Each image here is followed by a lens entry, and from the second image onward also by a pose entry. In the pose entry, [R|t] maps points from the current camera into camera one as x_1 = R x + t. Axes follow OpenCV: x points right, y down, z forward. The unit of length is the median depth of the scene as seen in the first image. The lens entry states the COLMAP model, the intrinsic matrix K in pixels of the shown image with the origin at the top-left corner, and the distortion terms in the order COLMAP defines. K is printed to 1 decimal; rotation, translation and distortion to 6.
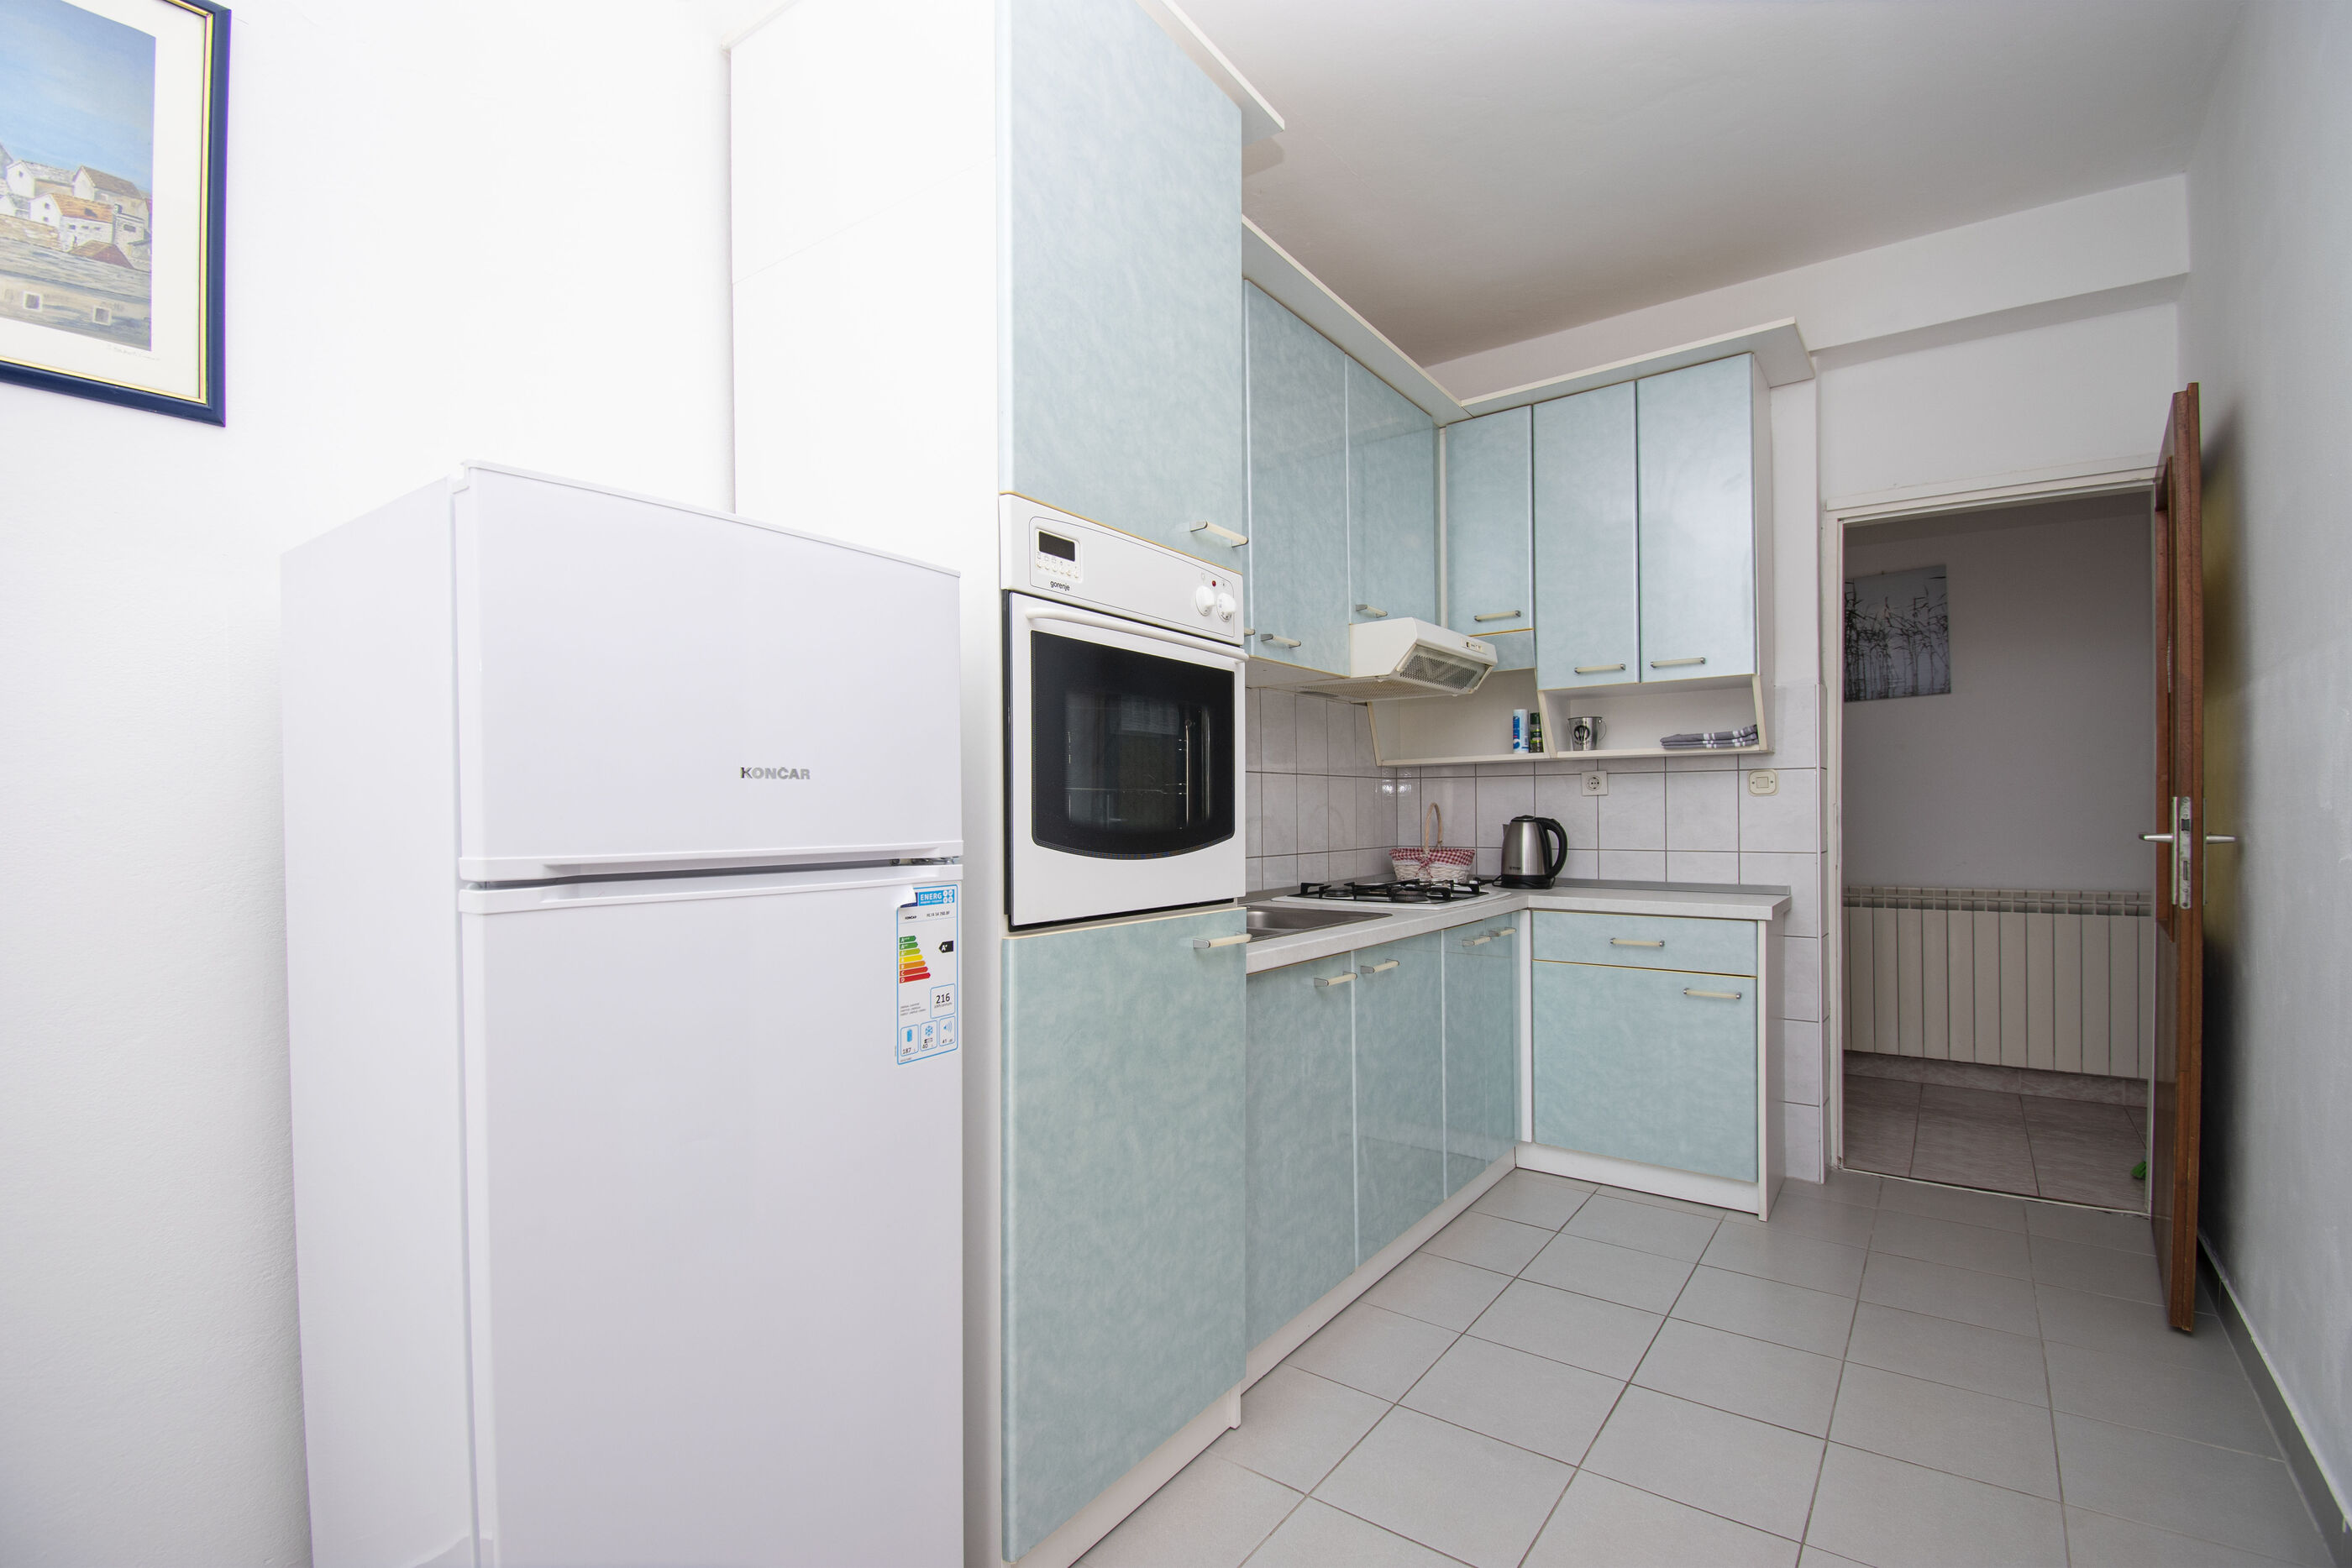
lens RADIAL K [[1063.4, 0, 1168.0], [0, 1063.4, 799.6], [0, 0, 1]] dist [0.020237, -0.016076]
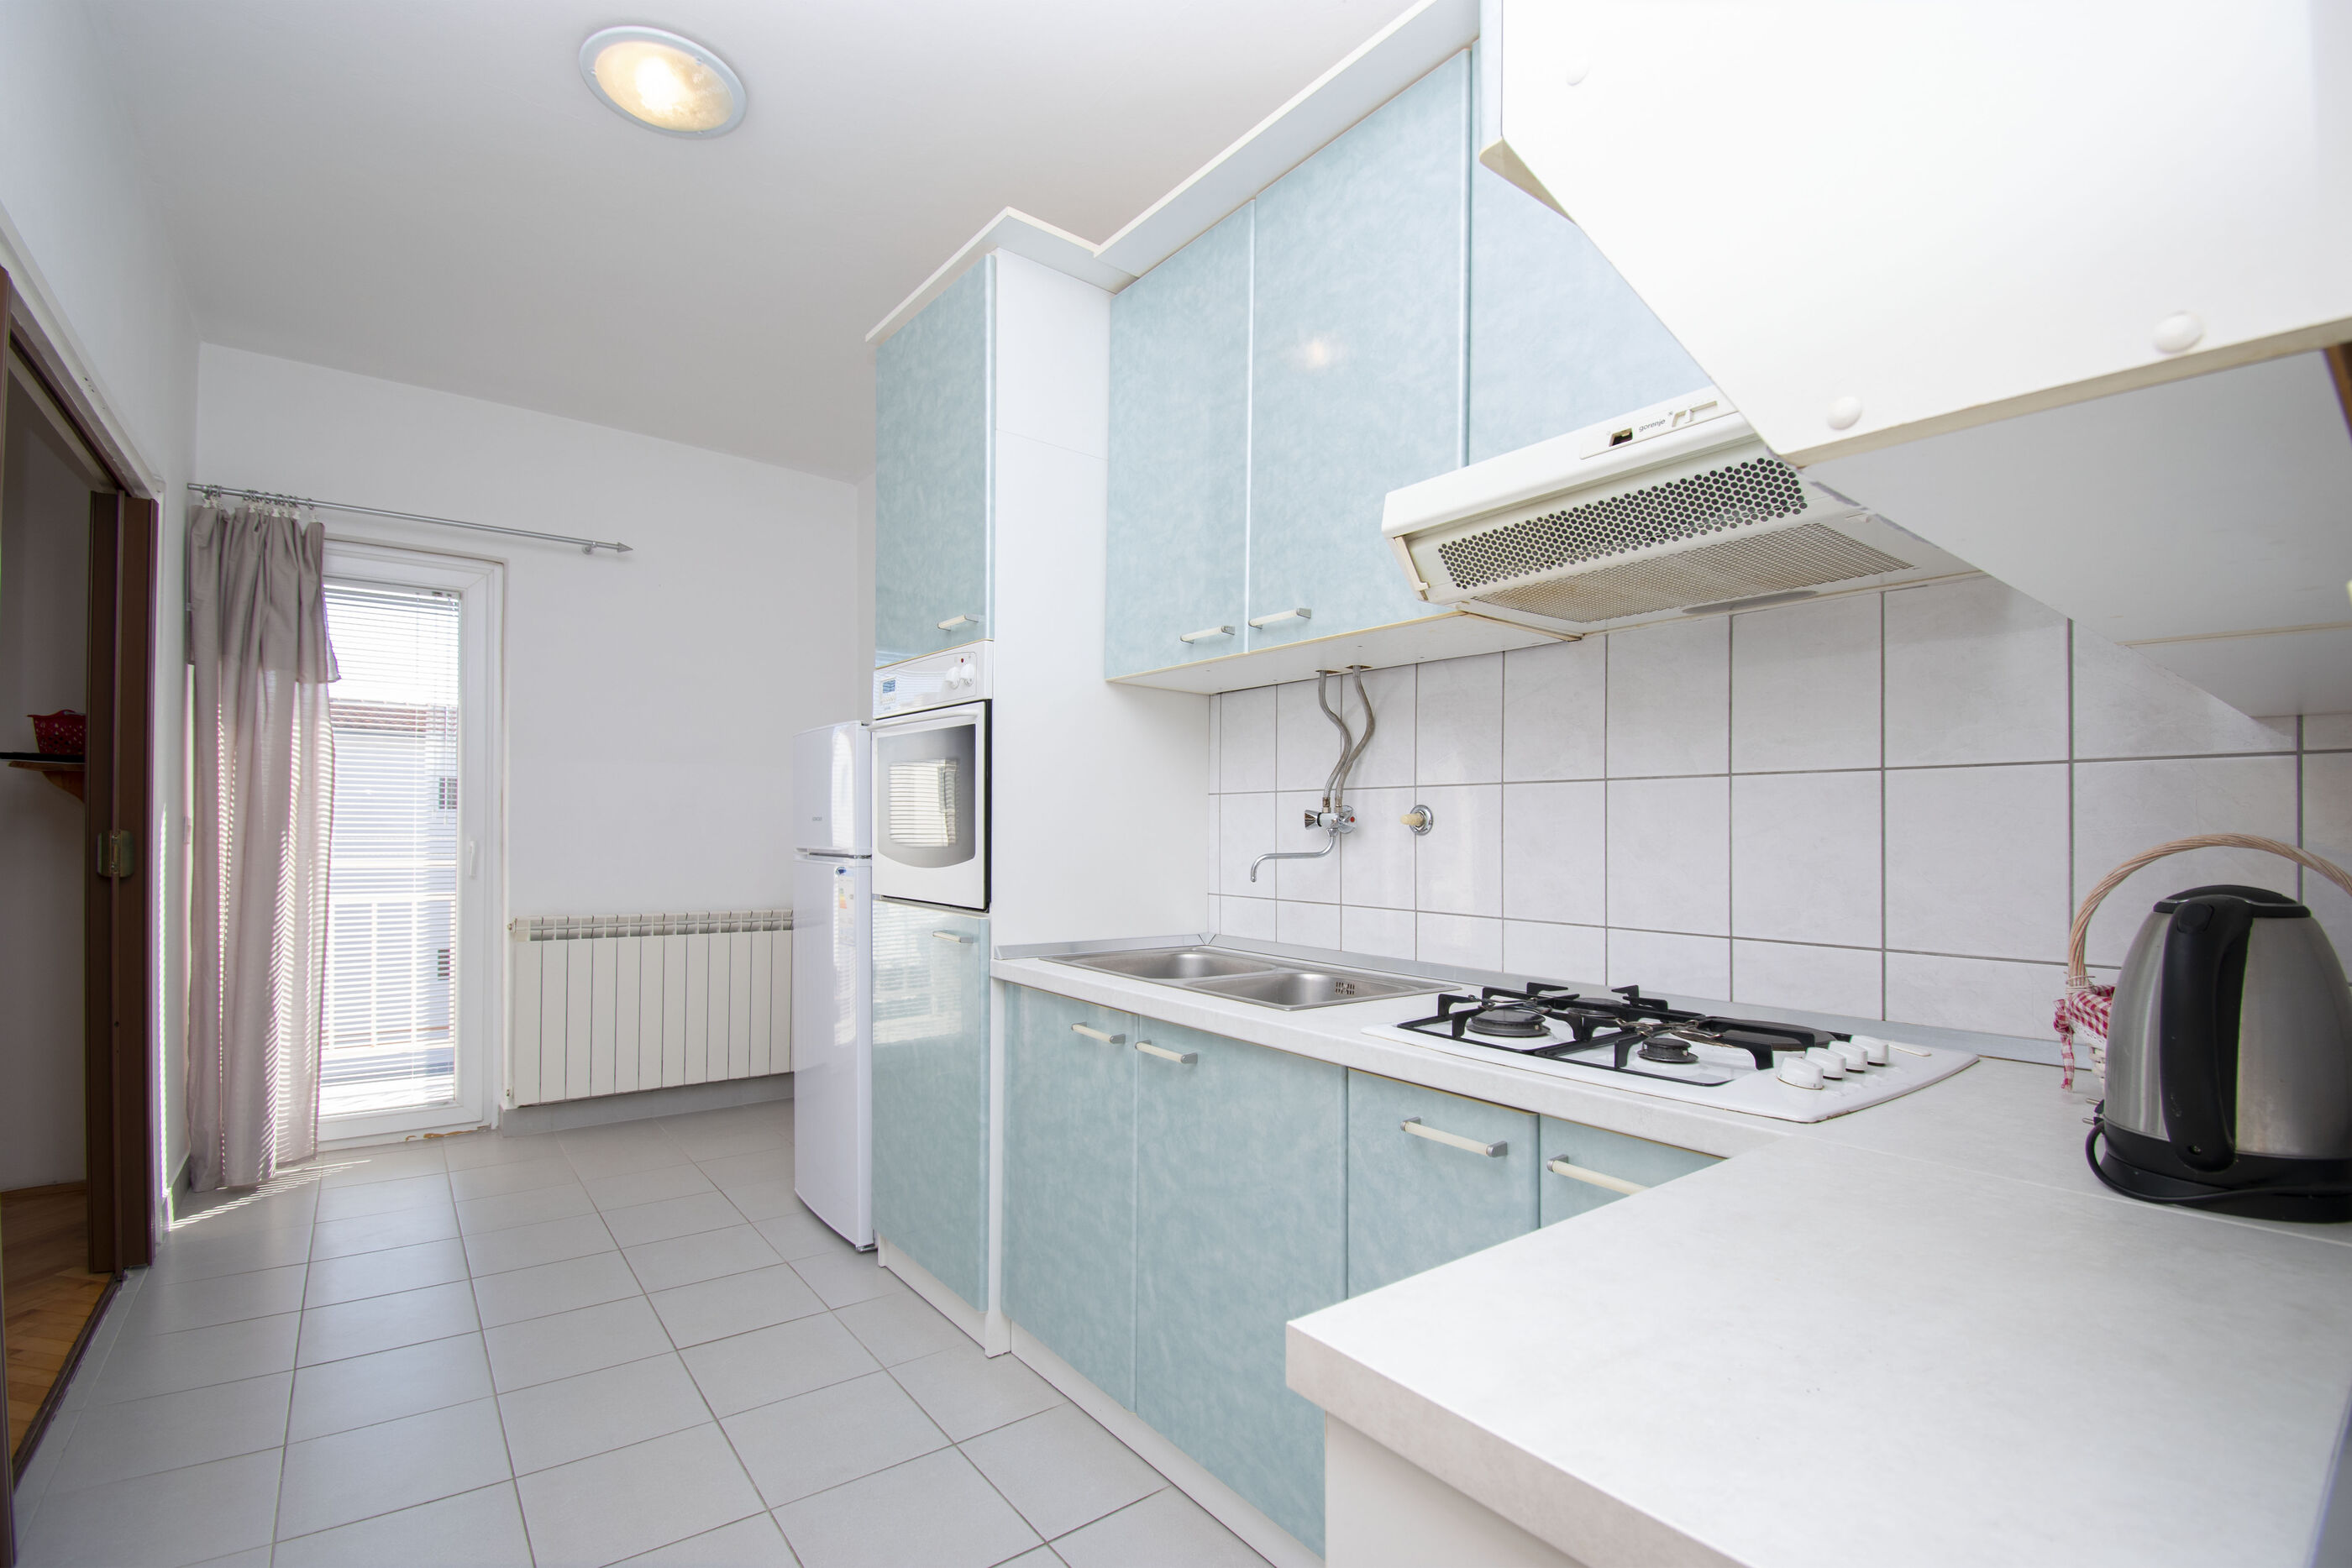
lens RADIAL K [[1063.4, 0, 1168.0], [0, 1063.4, 799.6], [0, 0, 1]] dist [0.020237, -0.016076]
pose [[-0.274693, -0.005277, -0.961518, 1.037414], [-0.001383, 0.999986, -0.005094, -0.019326], [0.961531, -0.000069, -0.274696, 1.370766]]
